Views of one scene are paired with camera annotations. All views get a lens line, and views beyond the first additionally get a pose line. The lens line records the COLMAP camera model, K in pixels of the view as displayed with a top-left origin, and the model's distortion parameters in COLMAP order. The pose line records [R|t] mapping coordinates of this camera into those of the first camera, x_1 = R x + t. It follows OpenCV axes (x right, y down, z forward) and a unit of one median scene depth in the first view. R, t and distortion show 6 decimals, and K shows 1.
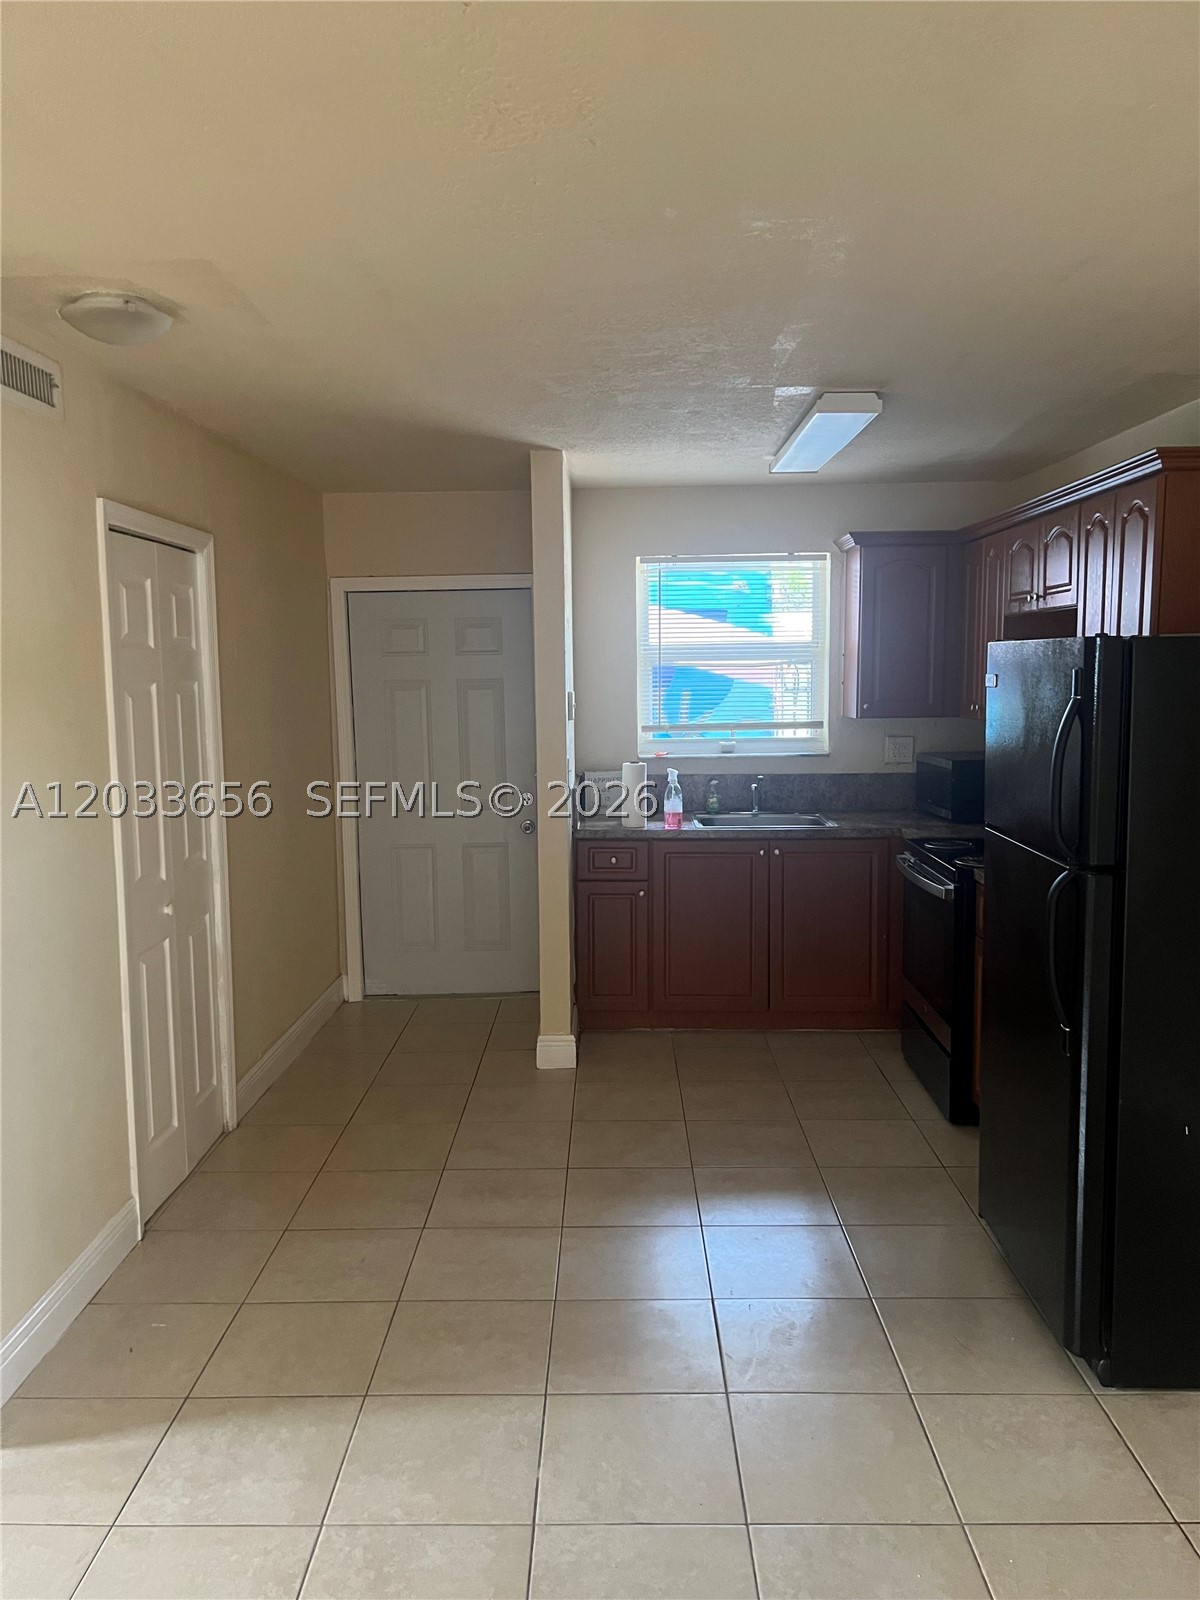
lens RADIAL K [[1199.6, 0, 600.0], [0, 1199.6, 800.0], [0, 0, 1]] dist [0.134371, -0.170331]
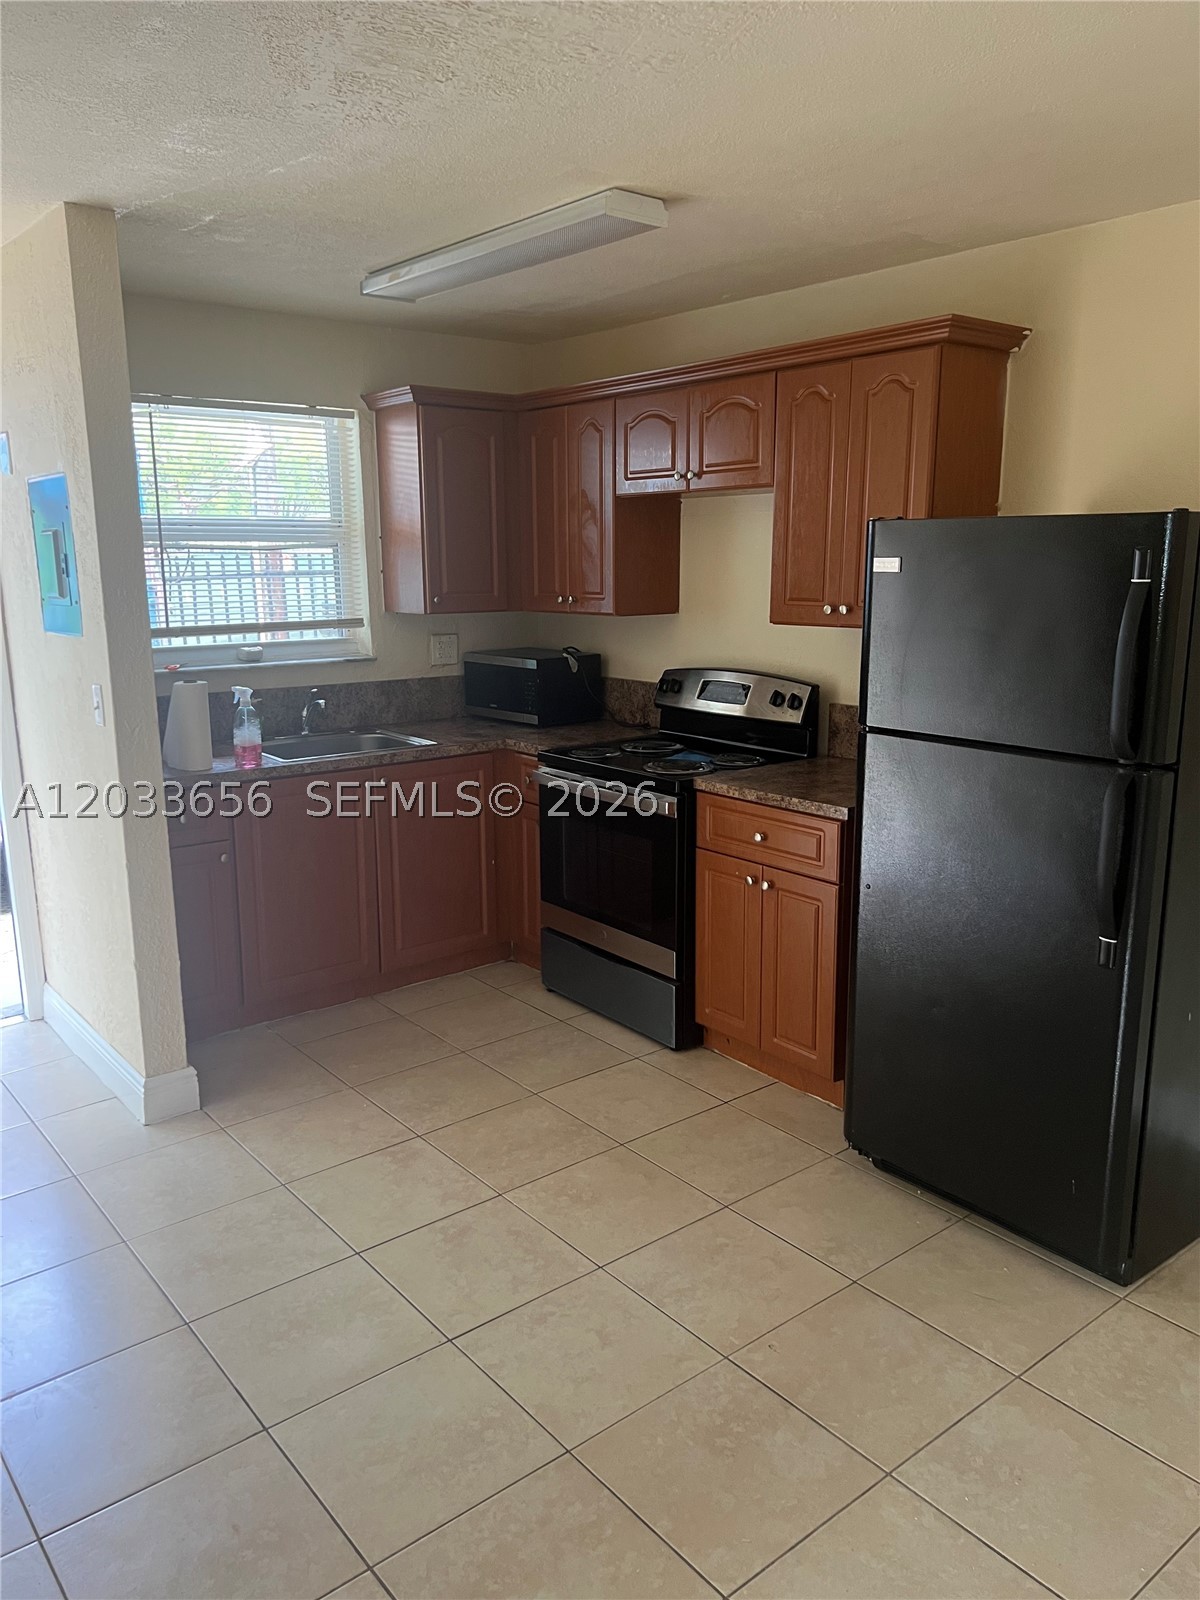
lens RADIAL K [[1199.6, 0, 600.0], [0, 1199.6, 800.0], [0, 0, 1]] dist [0.134371, -0.170331]
pose [[0.773491, -0.119479, 0.622443, -0.238394], [0.067593, 0.992021, 0.106424, -0.020148], [-0.630192, -0.040245, 0.775395, 0.260295]]
